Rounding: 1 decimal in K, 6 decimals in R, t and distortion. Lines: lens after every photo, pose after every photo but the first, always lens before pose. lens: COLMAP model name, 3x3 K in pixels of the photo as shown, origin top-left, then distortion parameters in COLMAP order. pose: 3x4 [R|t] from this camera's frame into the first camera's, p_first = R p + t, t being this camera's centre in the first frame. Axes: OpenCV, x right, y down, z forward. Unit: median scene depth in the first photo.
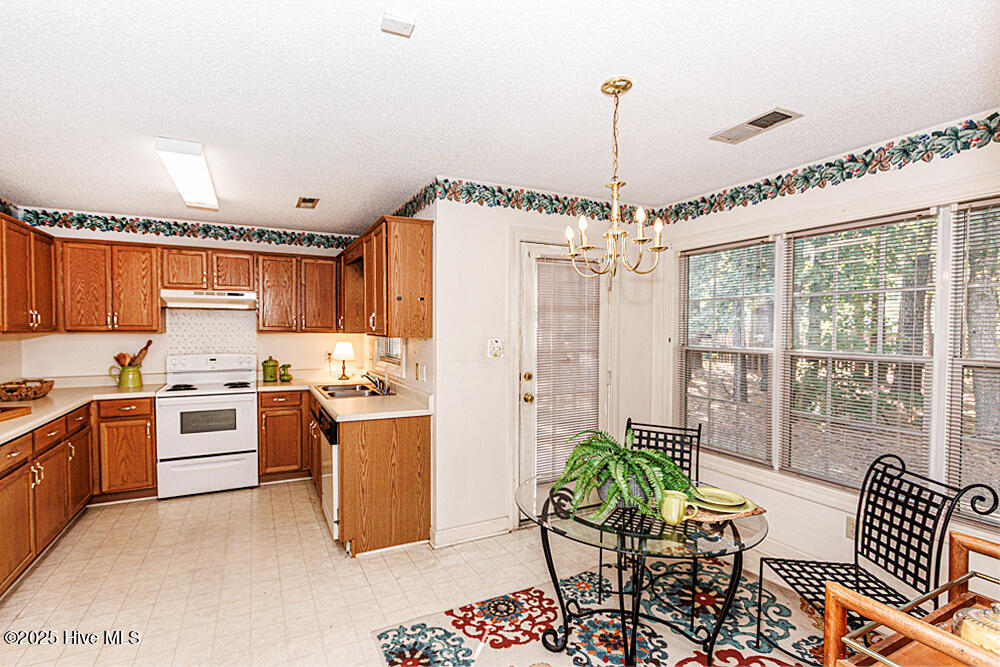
lens RADIAL K [[467.0, 0, 477.2], [0, 467.0, 345.8], [0, 0, 1]] dist [0.003026, 0.000323]
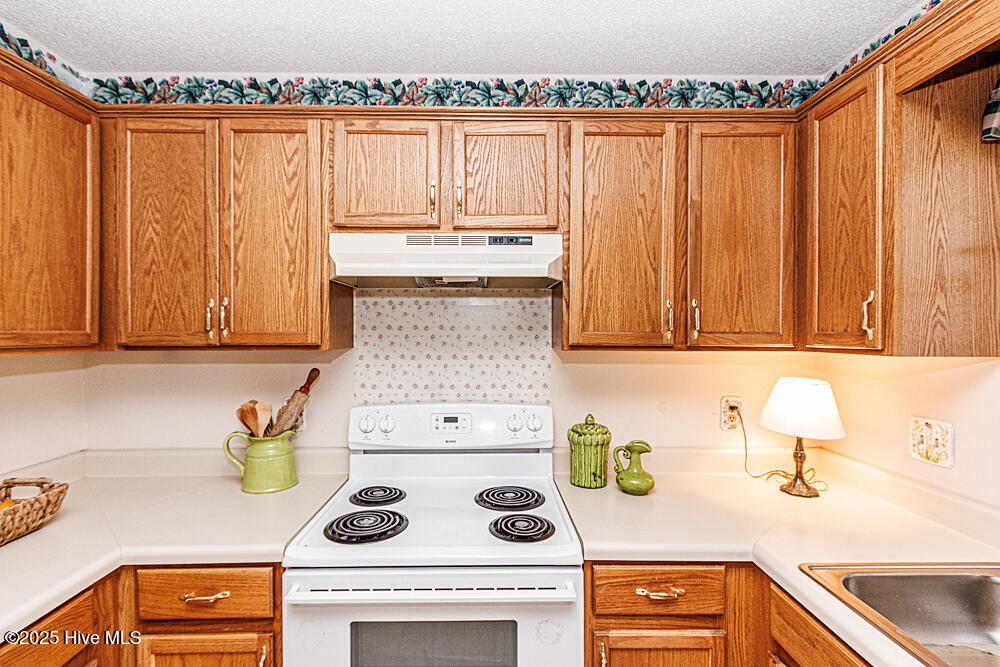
lens RADIAL K [[467.0, 0, 497.1], [0, 467.0, 335.7], [0, 0, 1]] dist [0.003026, 0.000323]
pose [[0.912633, -0.002812, -0.408770, -0.396090], [-0.010138, 0.999513, -0.029511, -0.030166], [0.408654, 0.031077, 0.912160, 0.703045]]
